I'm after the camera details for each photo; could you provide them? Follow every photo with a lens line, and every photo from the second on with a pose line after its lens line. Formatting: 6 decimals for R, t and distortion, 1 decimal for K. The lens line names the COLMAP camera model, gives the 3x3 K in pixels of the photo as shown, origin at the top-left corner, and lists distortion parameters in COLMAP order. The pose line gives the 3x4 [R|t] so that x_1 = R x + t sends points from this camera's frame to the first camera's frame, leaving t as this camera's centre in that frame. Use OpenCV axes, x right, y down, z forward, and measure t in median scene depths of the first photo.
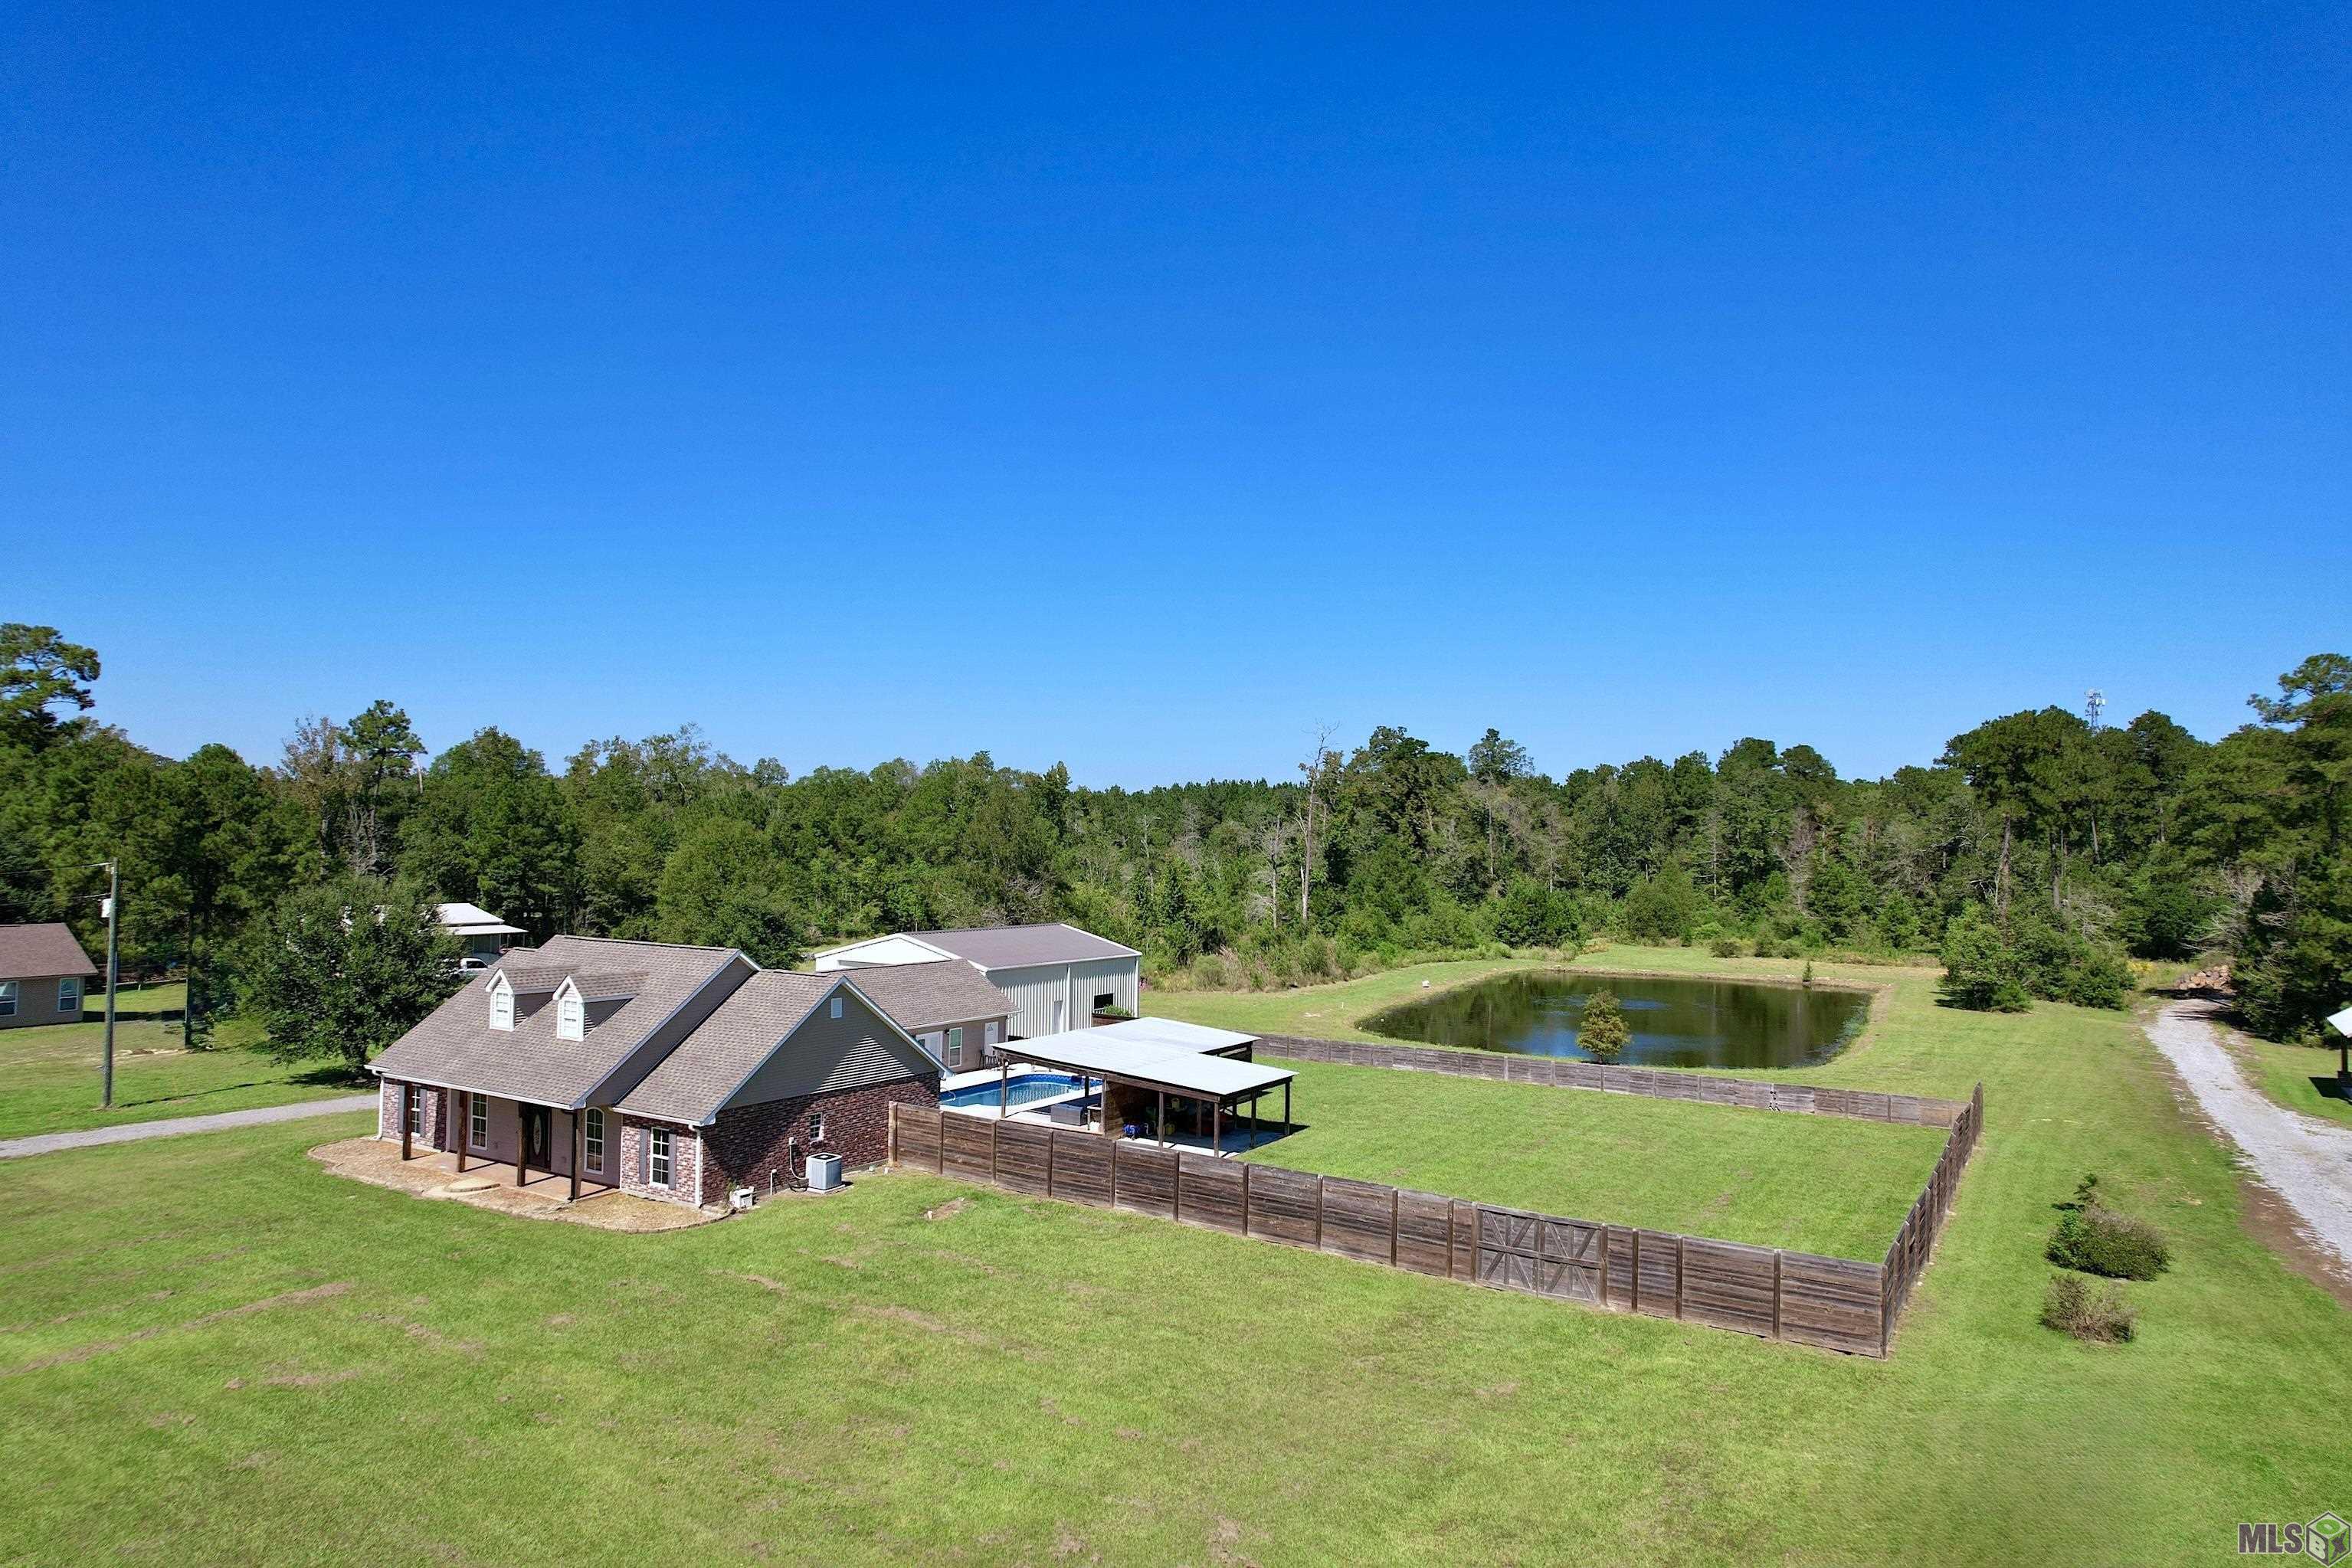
lens RADIAL K [[1503.6, 0, 1178.3], [0, 1503.6, 779.1], [0, 0, 1]] dist [-0.074945, 0.065095]
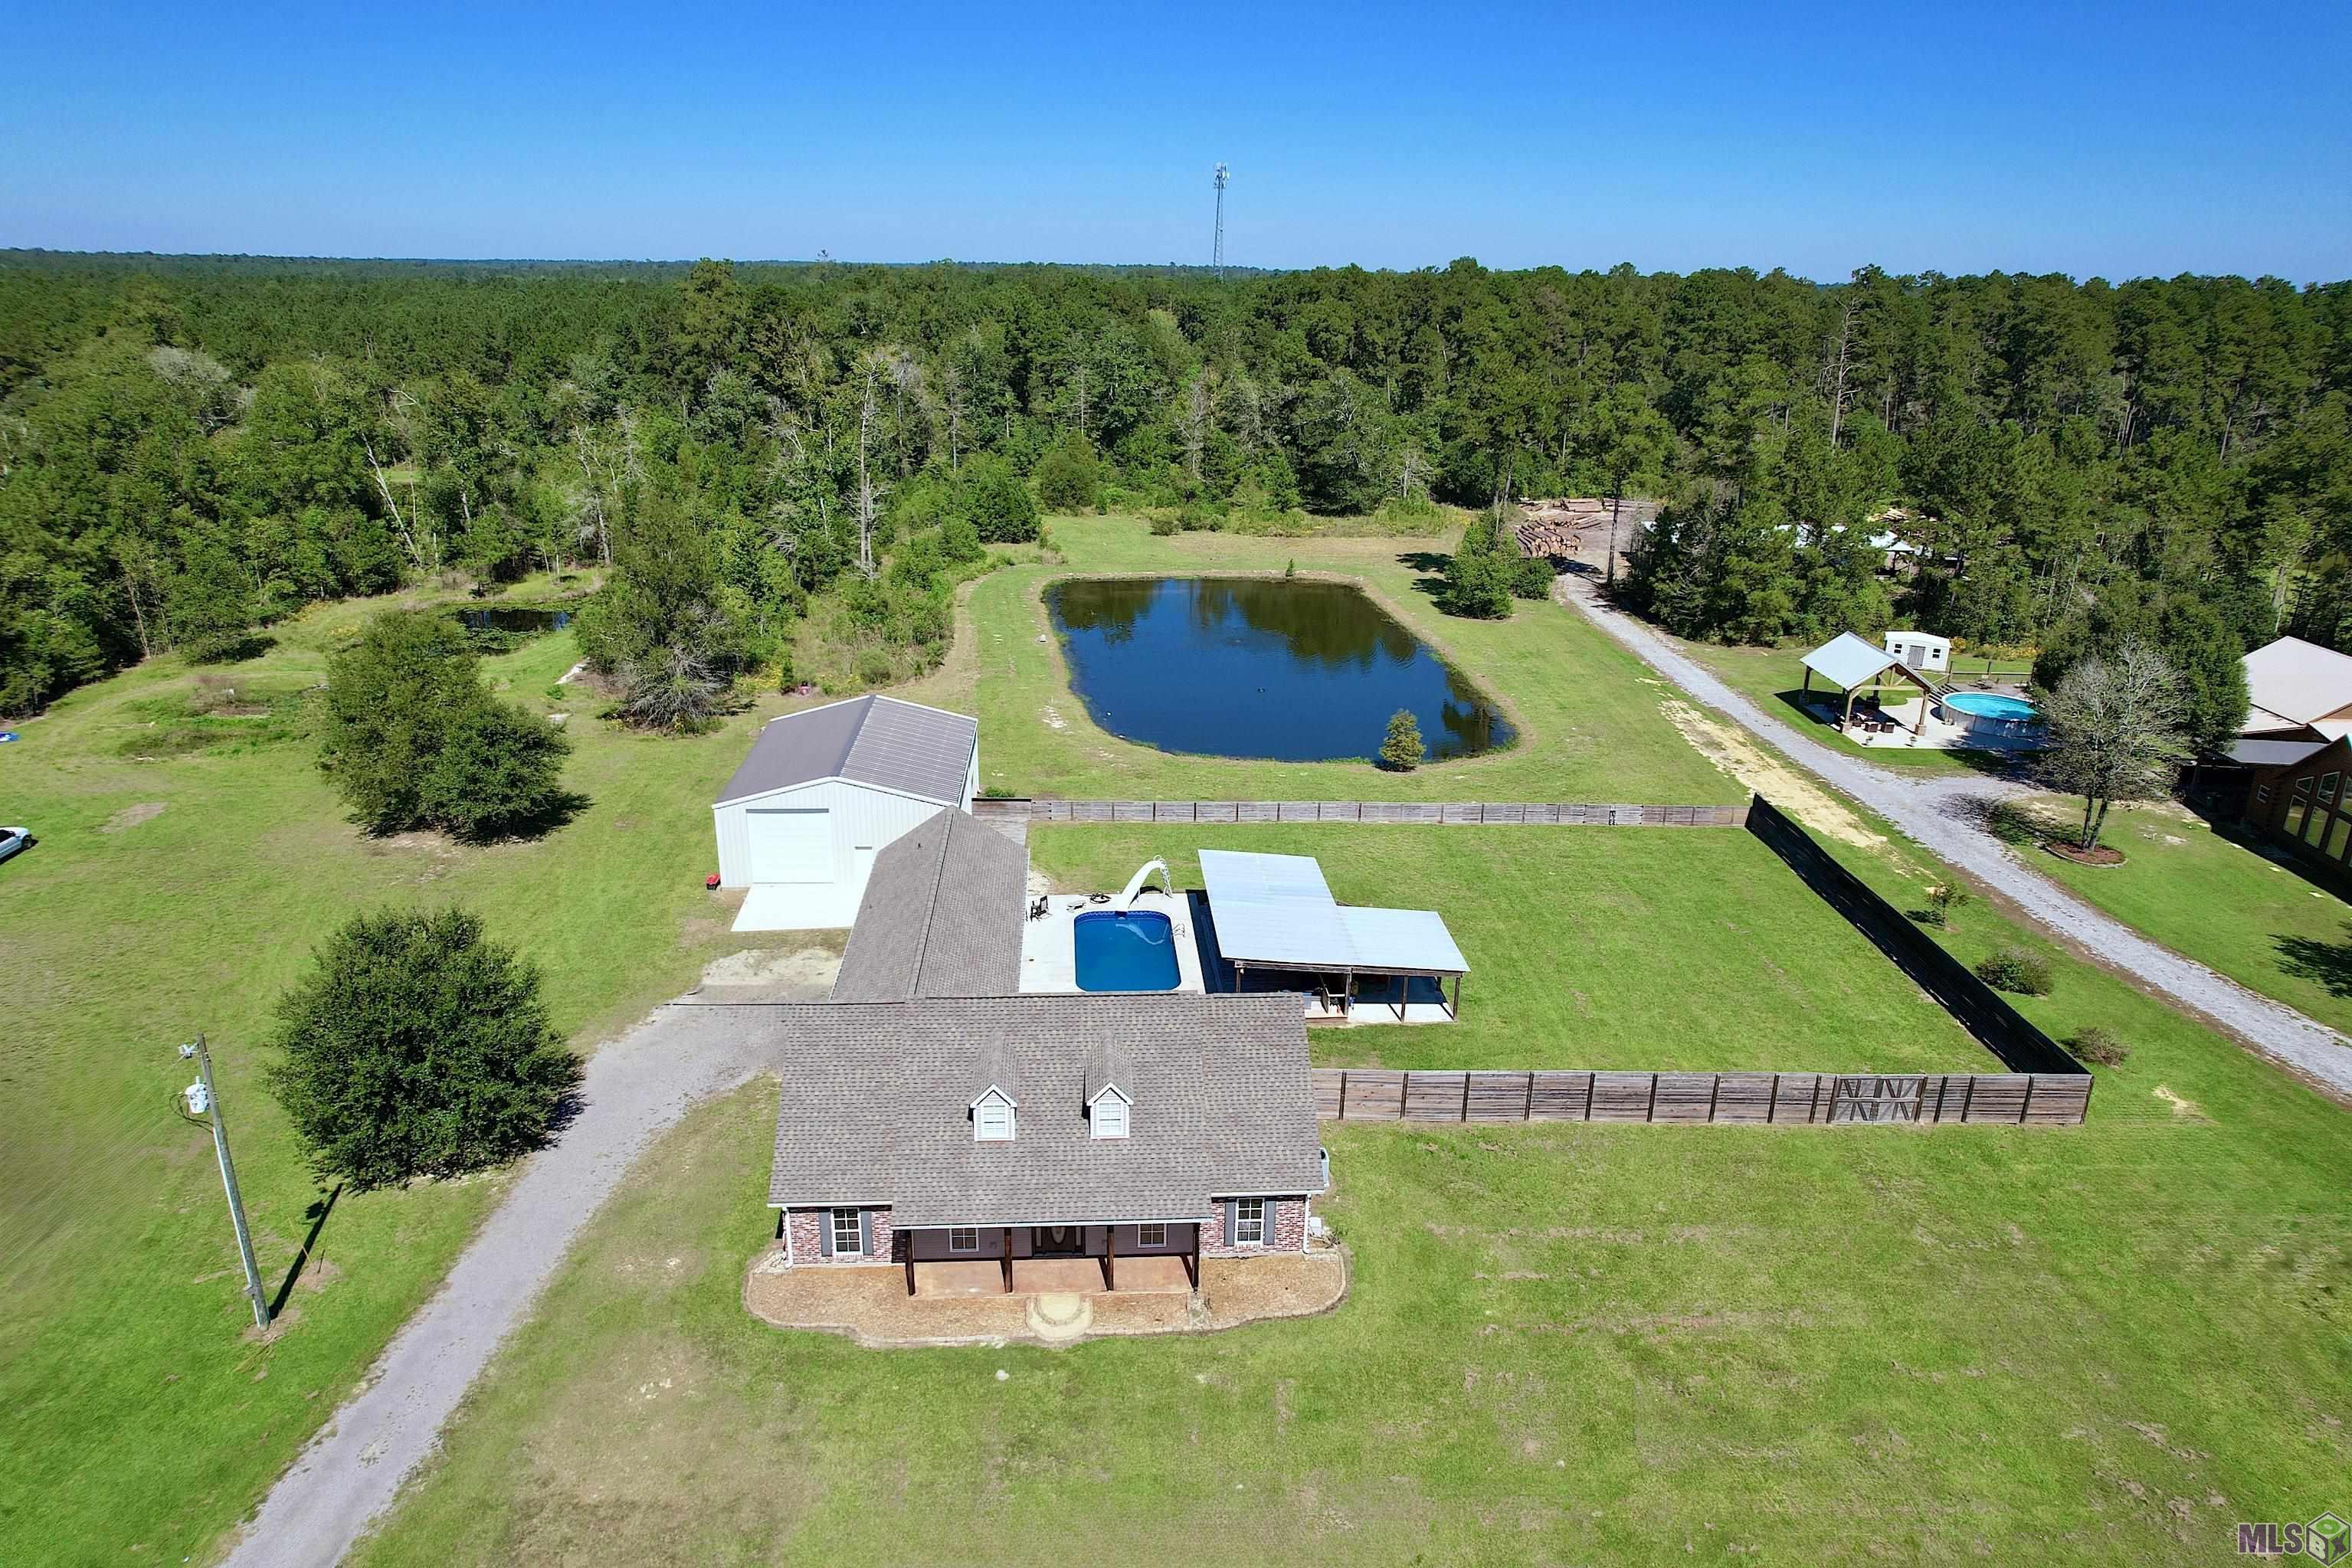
lens RADIAL K [[1503.6, 0, 1178.3], [0, 1503.6, 779.1], [0, 0, 1]] dist [-0.074945, 0.065095]
pose [[0.823546, -0.188935, 0.534860, -0.368856], [-0.024536, 0.930154, 0.366348, -0.173507], [-0.566719, -0.314828, 0.761389, 0.133195]]
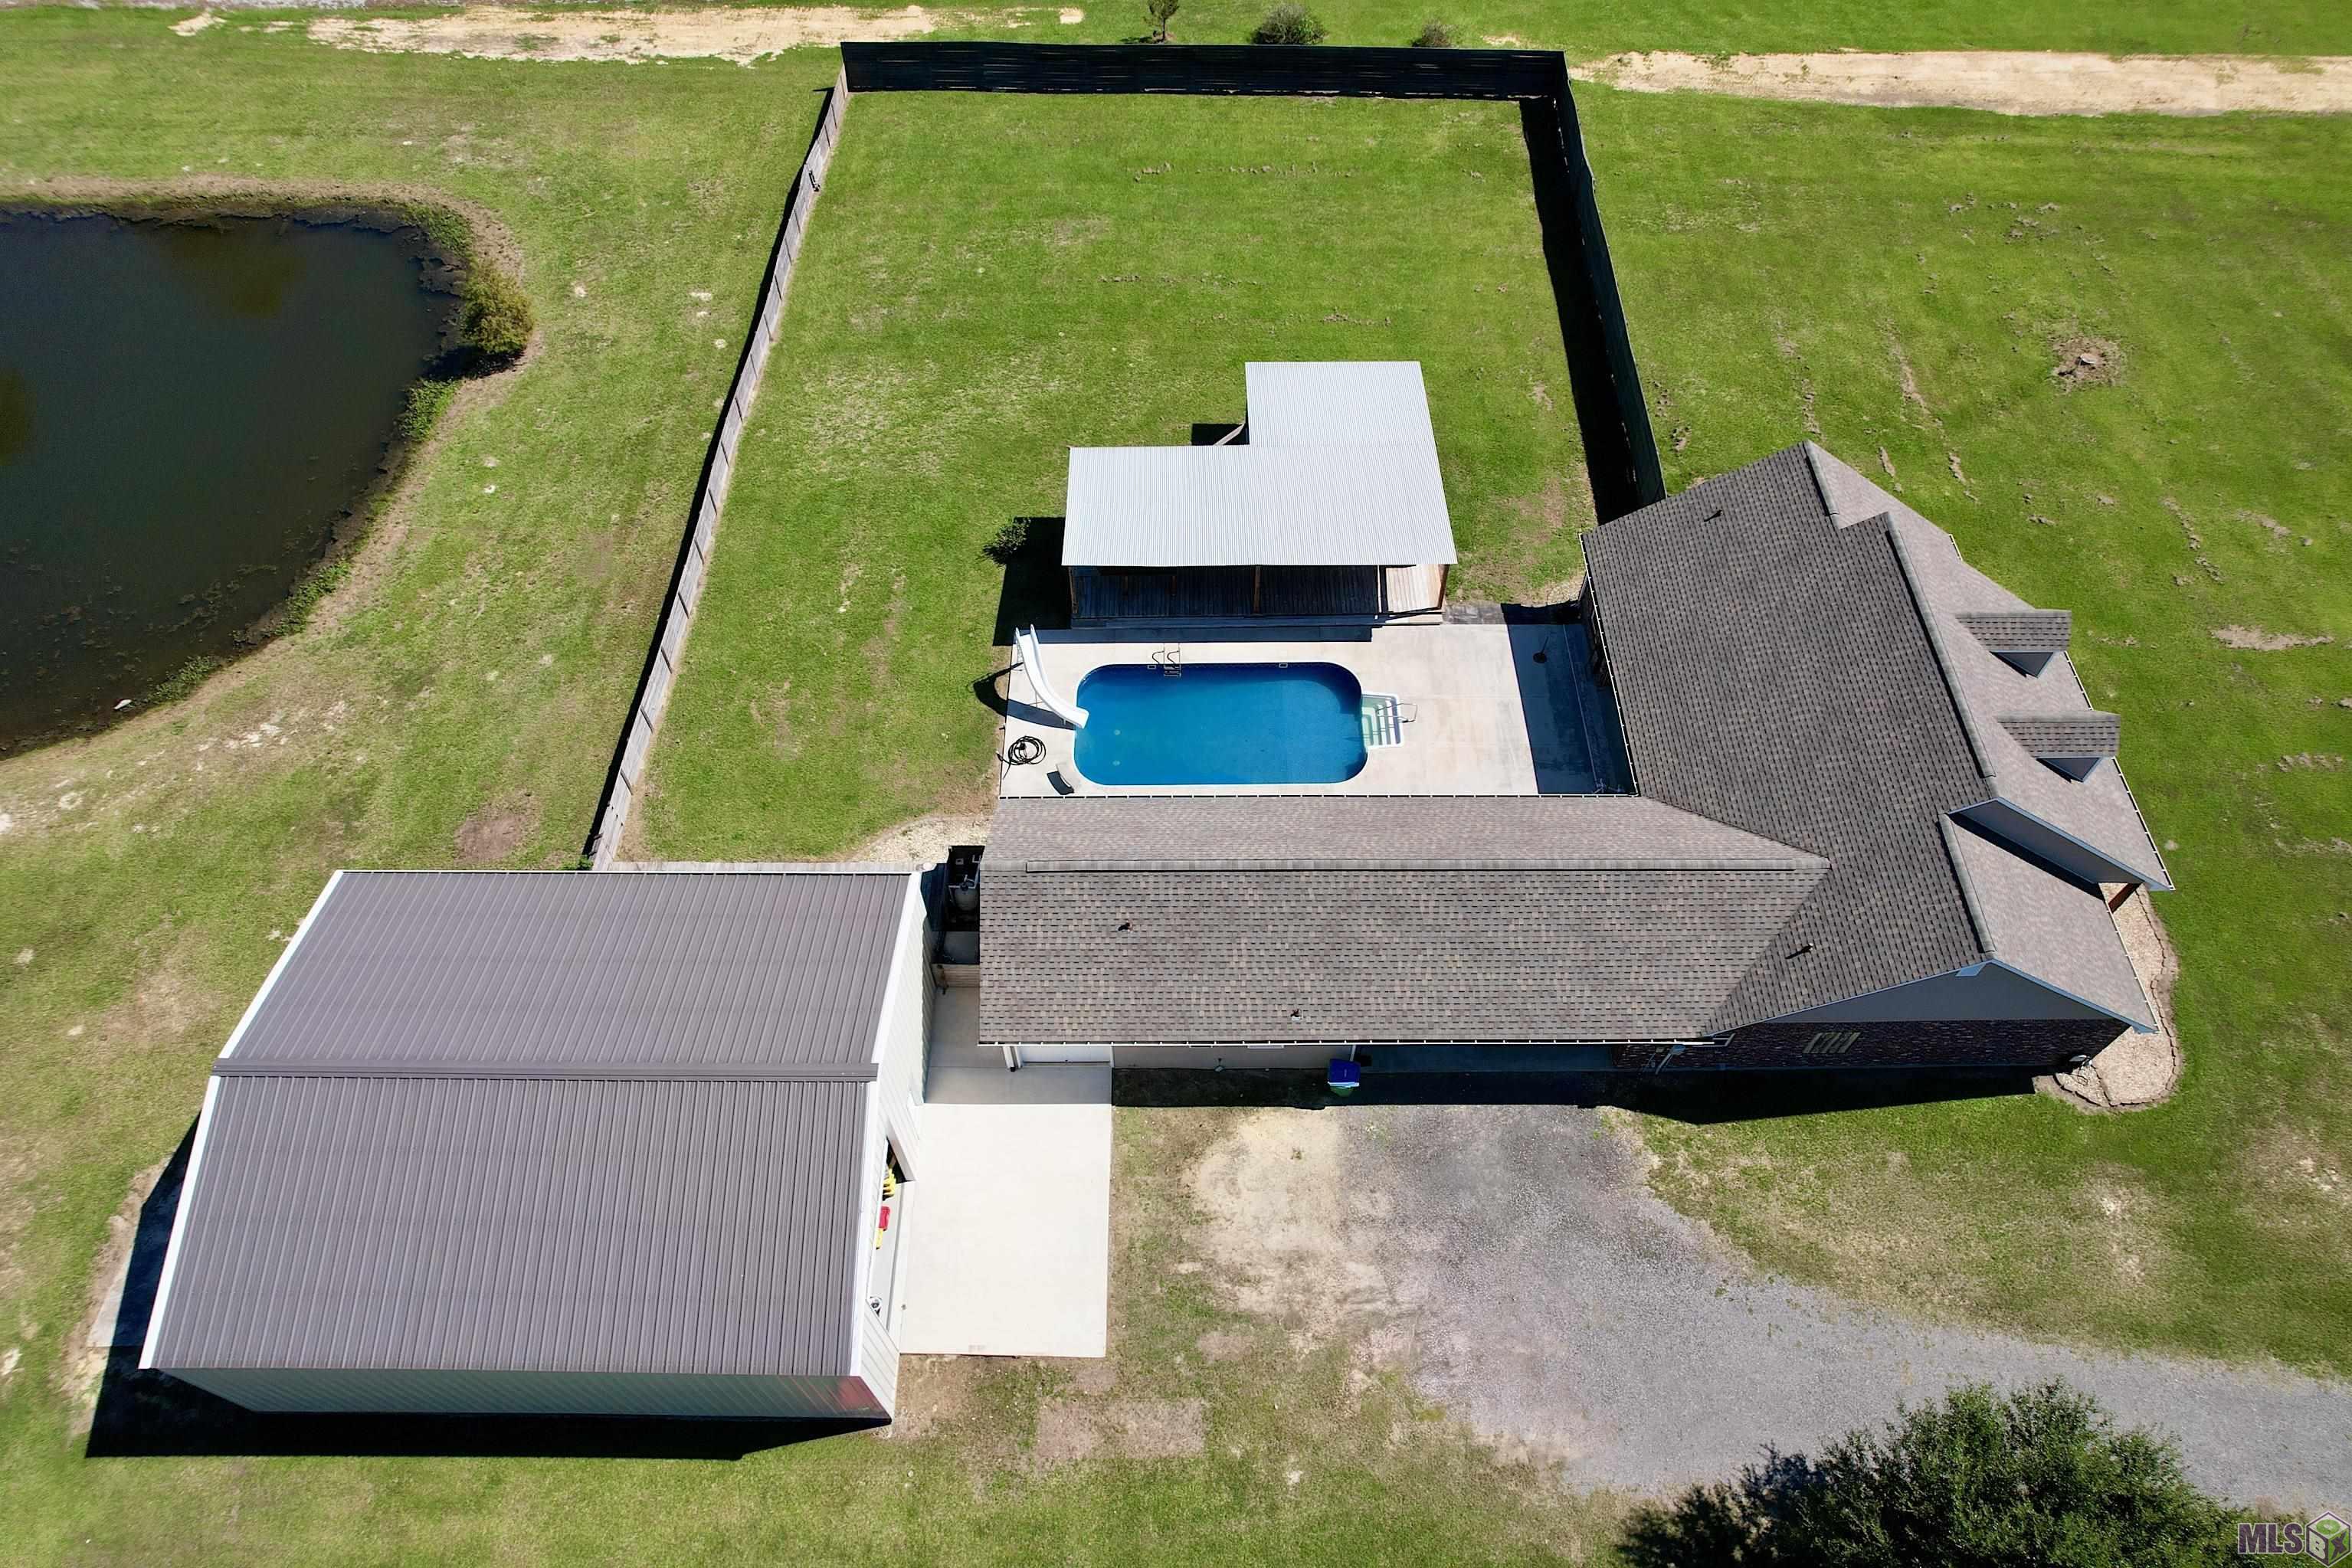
lens RADIAL K [[1503.6, 0, 1178.3], [0, 1503.6, 779.1], [0, 0, 1]] dist [-0.074945, 0.065095]
pose [[-0.509381, -0.709665, 0.486731, -0.271429], [-0.040444, 0.584728, 0.810221, -0.202575], [-0.859590, 0.393025, -0.326551, 0.755945]]
